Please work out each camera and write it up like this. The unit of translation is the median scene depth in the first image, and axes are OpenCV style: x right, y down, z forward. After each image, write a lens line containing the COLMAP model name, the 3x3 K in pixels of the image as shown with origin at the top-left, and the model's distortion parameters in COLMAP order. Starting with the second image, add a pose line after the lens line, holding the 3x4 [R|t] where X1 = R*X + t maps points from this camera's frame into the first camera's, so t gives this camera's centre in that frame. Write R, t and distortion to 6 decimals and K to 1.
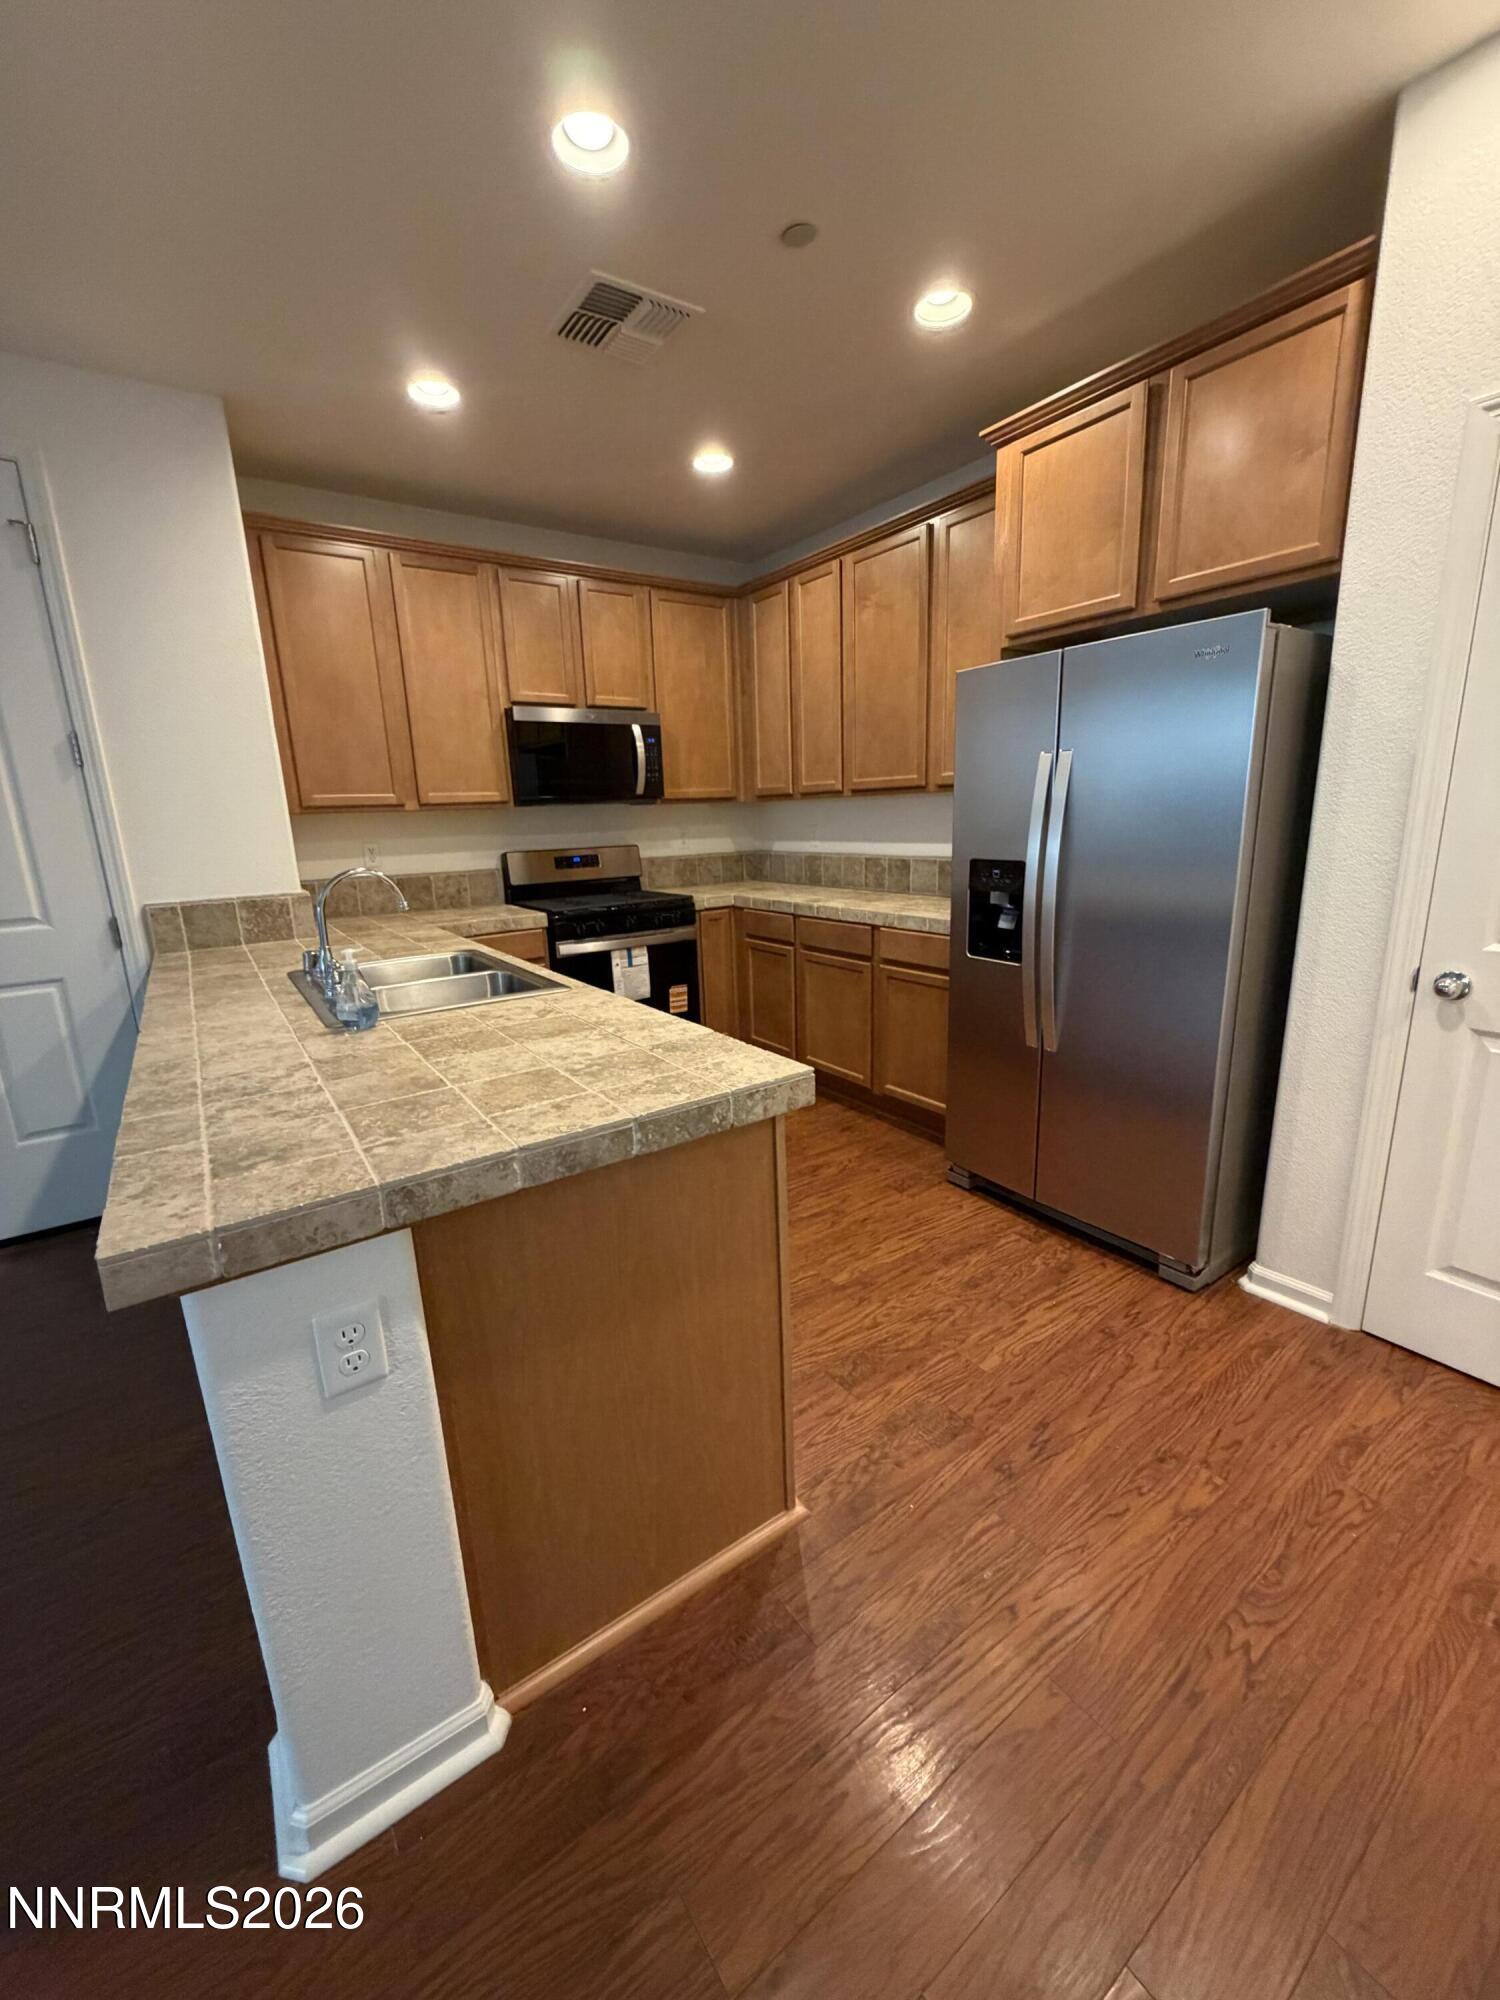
lens RADIAL K [[797.6, 0, 745.4], [0, 797.6, 995.9], [0, 0, 1]] dist [0.000399, 0.000509]
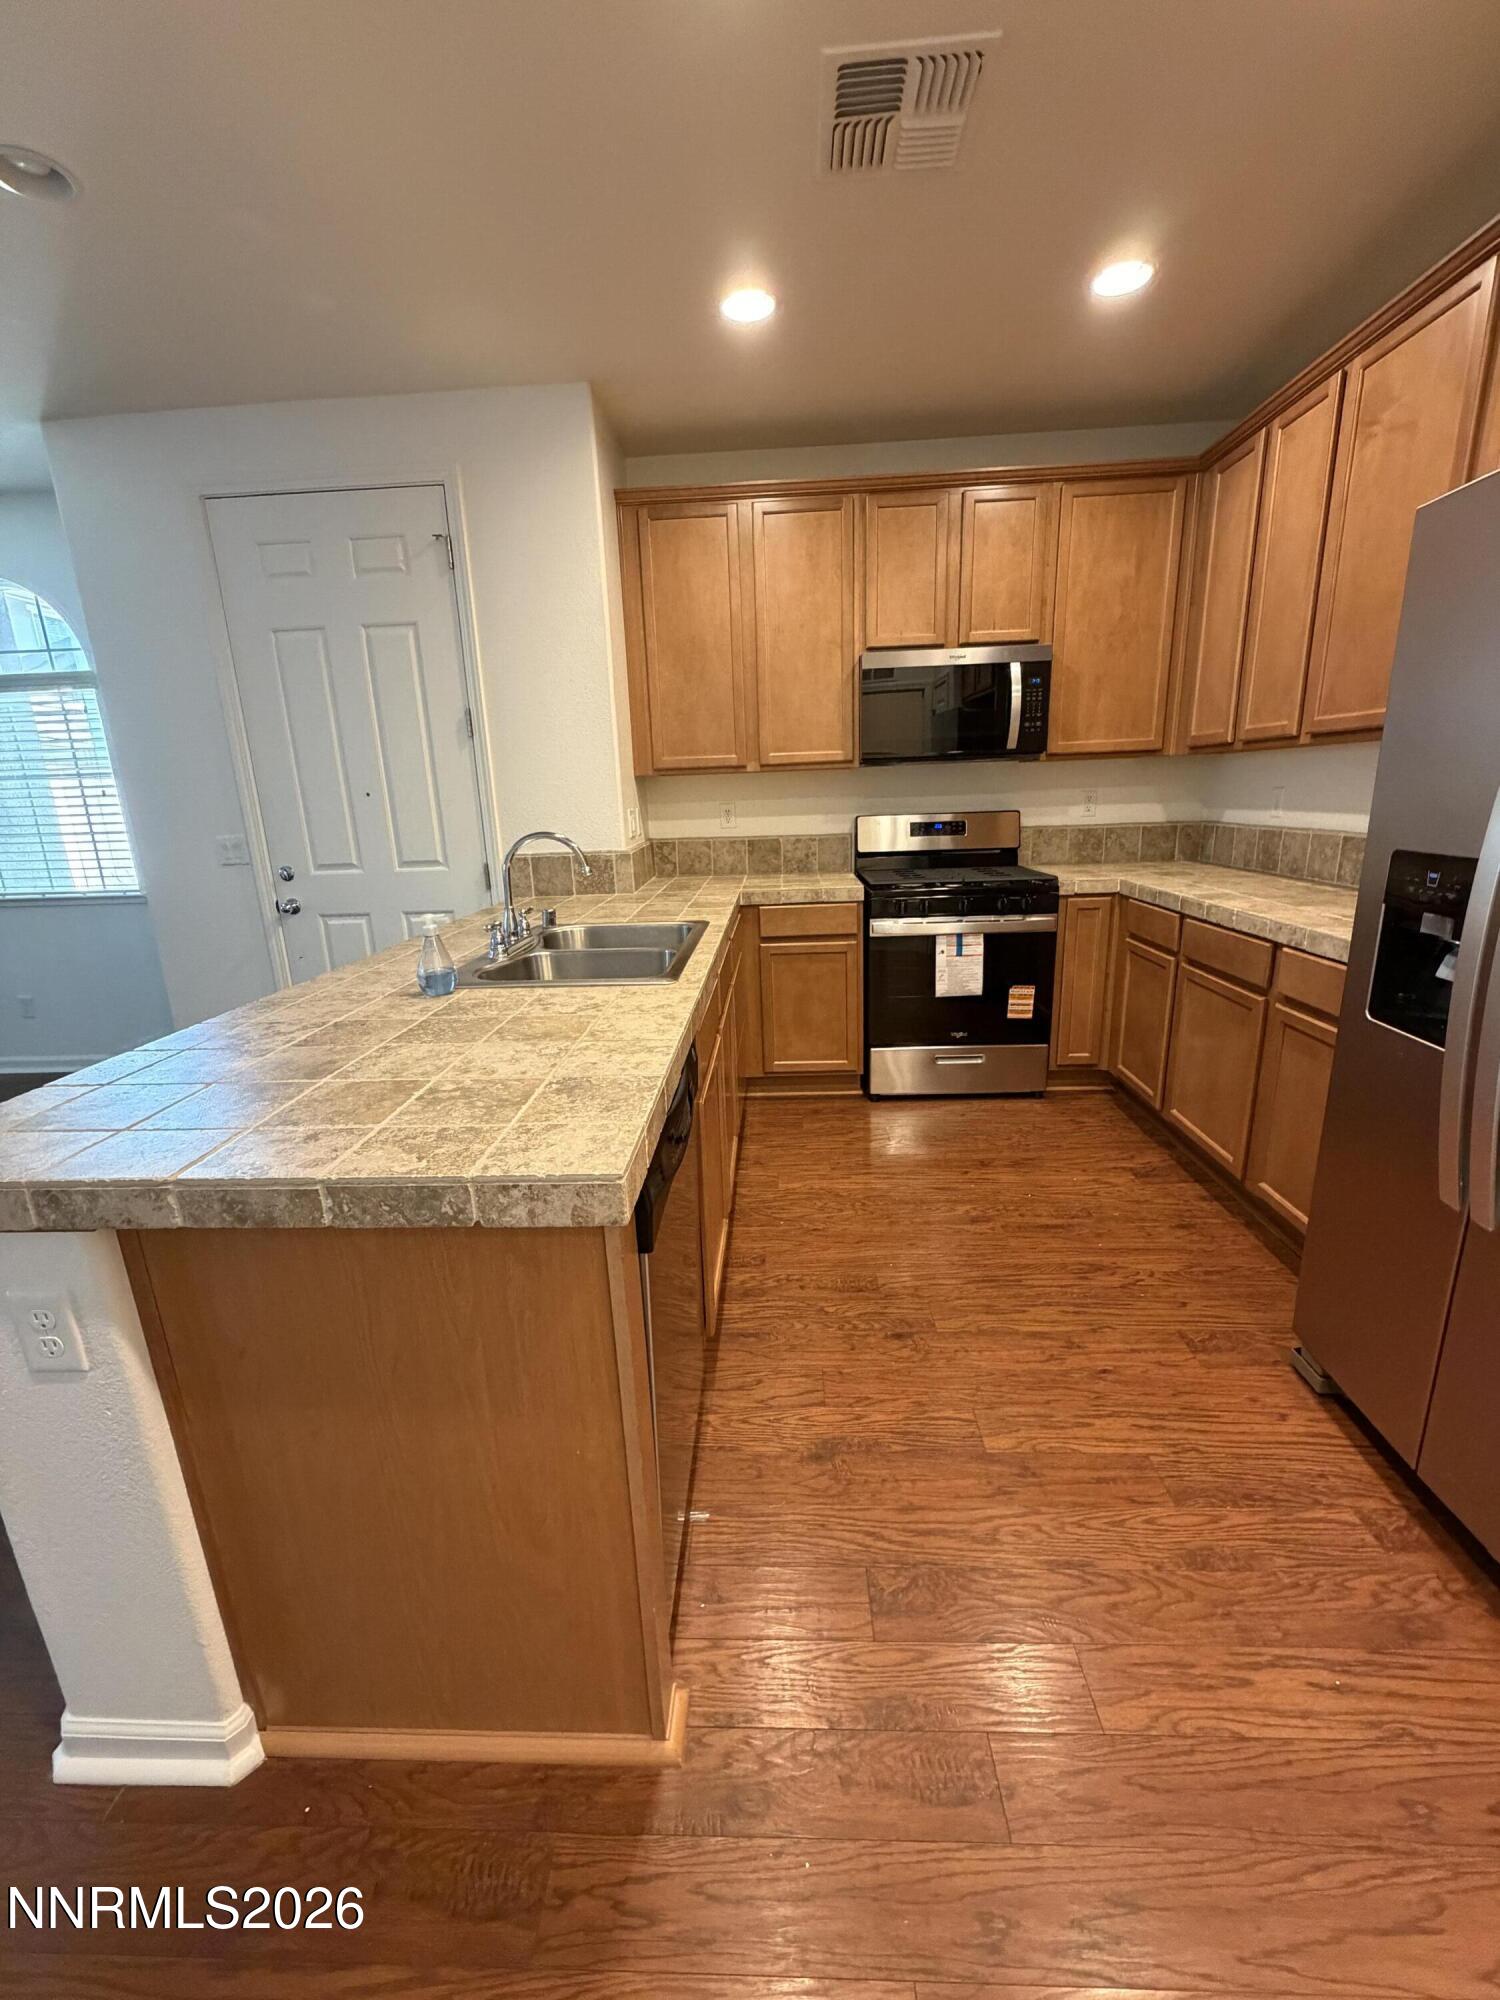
lens RADIAL K [[797.6, 0, 745.4], [0, 797.6, 995.9], [0, 0, 1]] dist [0.000399, 0.000509]
pose [[0.794638, 0.155998, -0.586698, 0.243744], [-0.127735, 0.987750, 0.089628, -0.056930], [0.593493, 0.003720, 0.804831, 0.251731]]
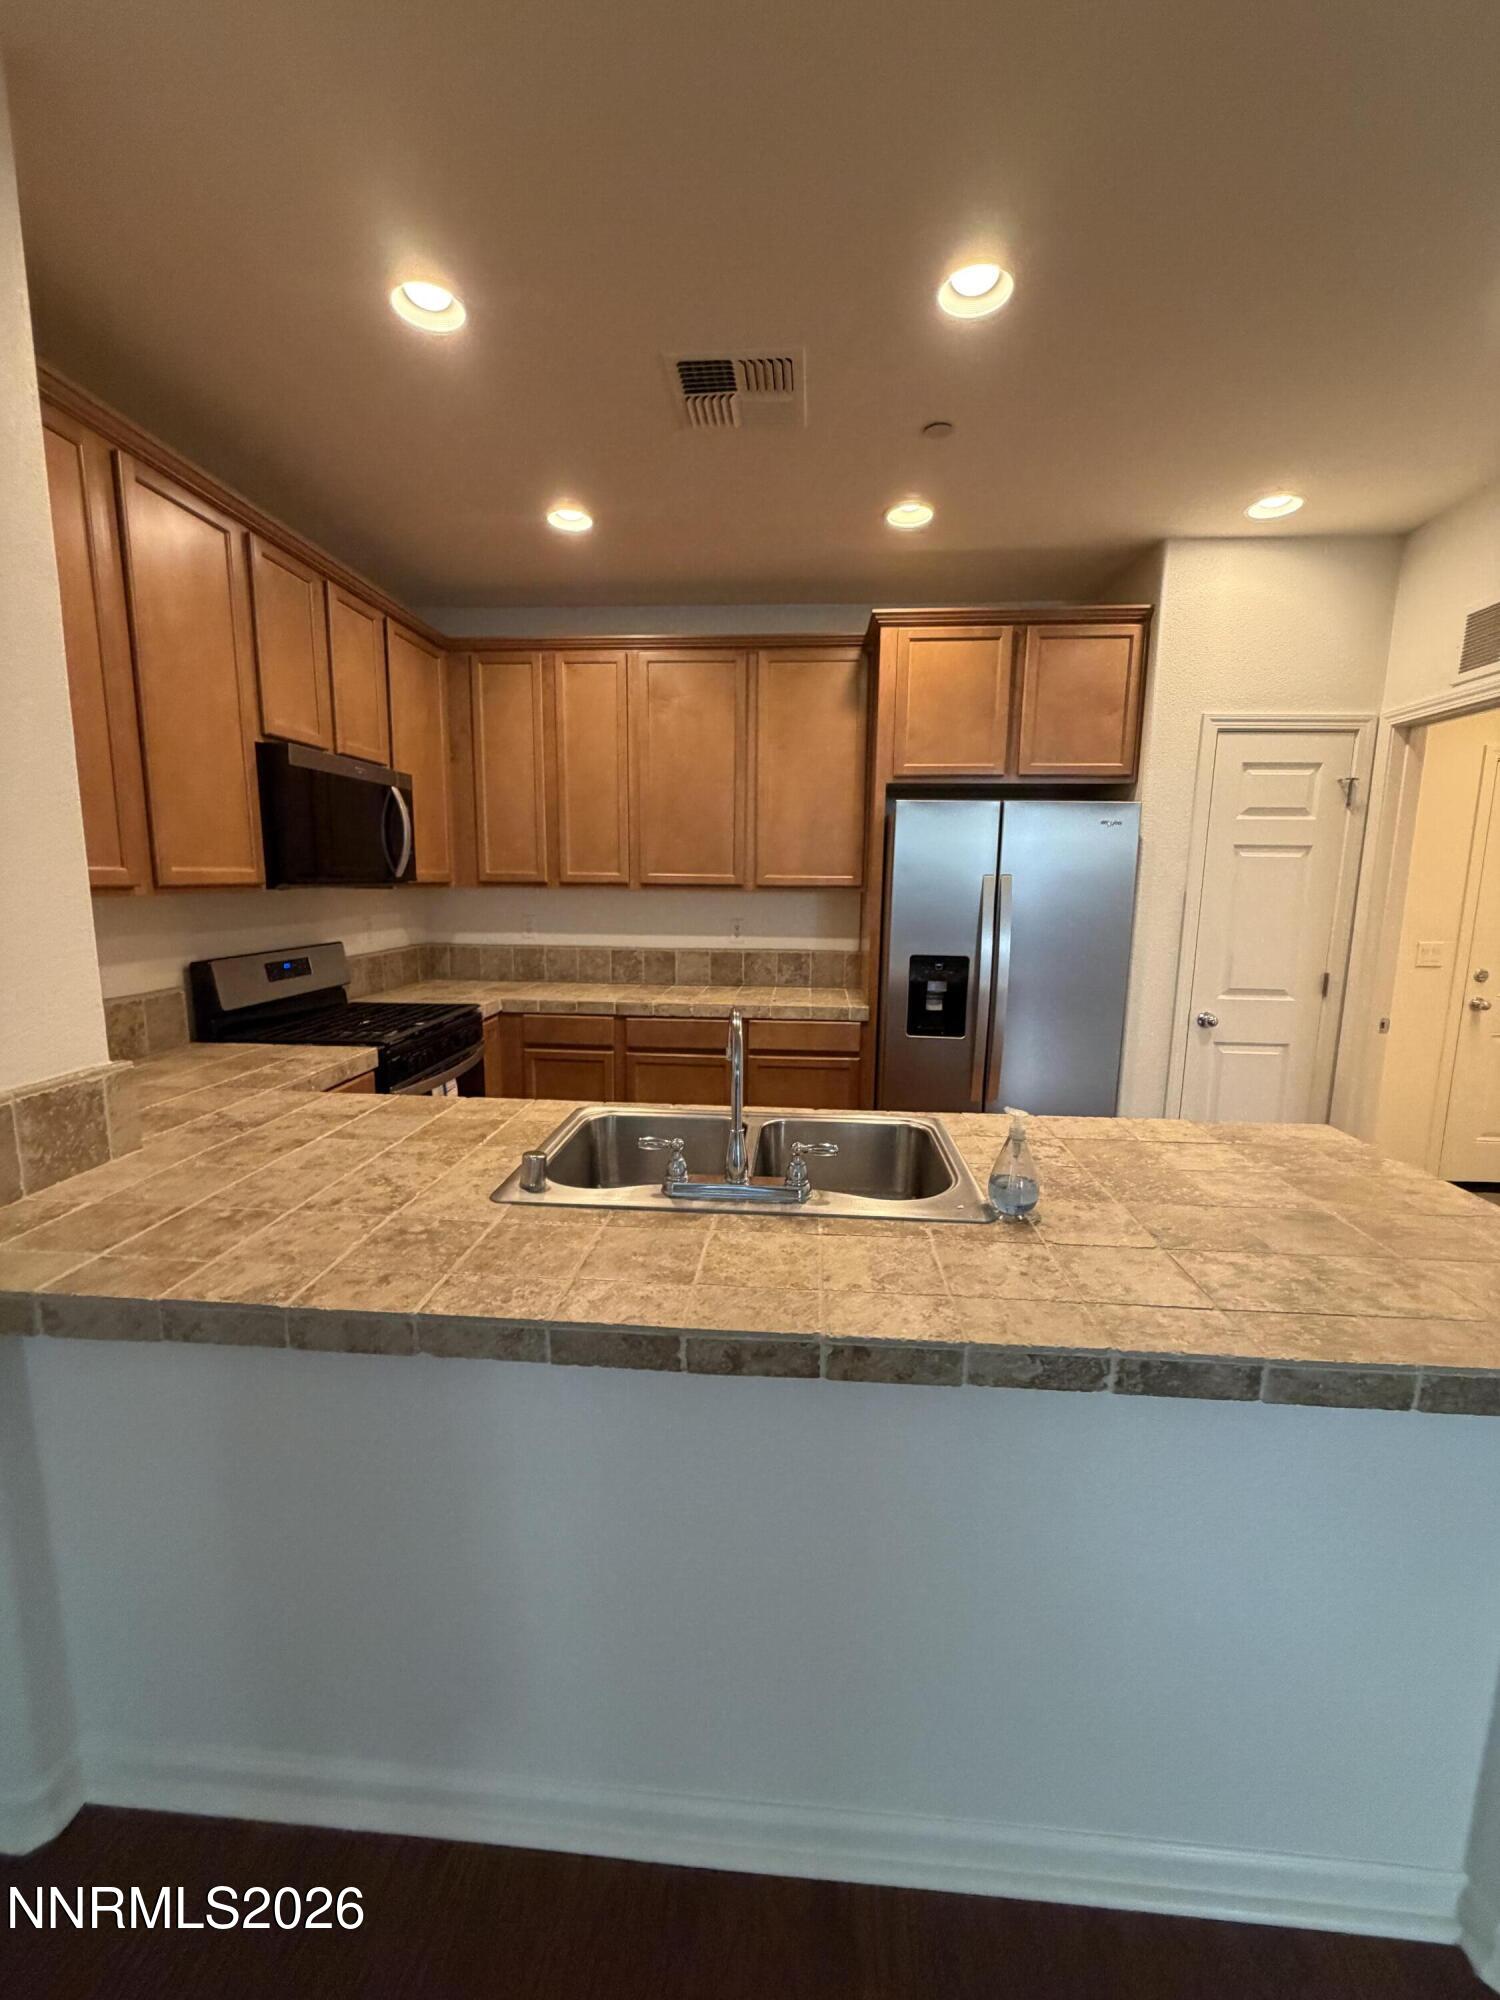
lens RADIAL K [[797.6, 0, 745.4], [0, 797.6, 995.9], [0, 0, 1]] dist [0.000399, 0.000509]
pose [[0.631453, -0.075209, 0.771758, -0.734131], [0.143169, 0.989481, -0.020715, -0.112194], [-0.762082, 0.123573, 0.635579, 0.402384]]
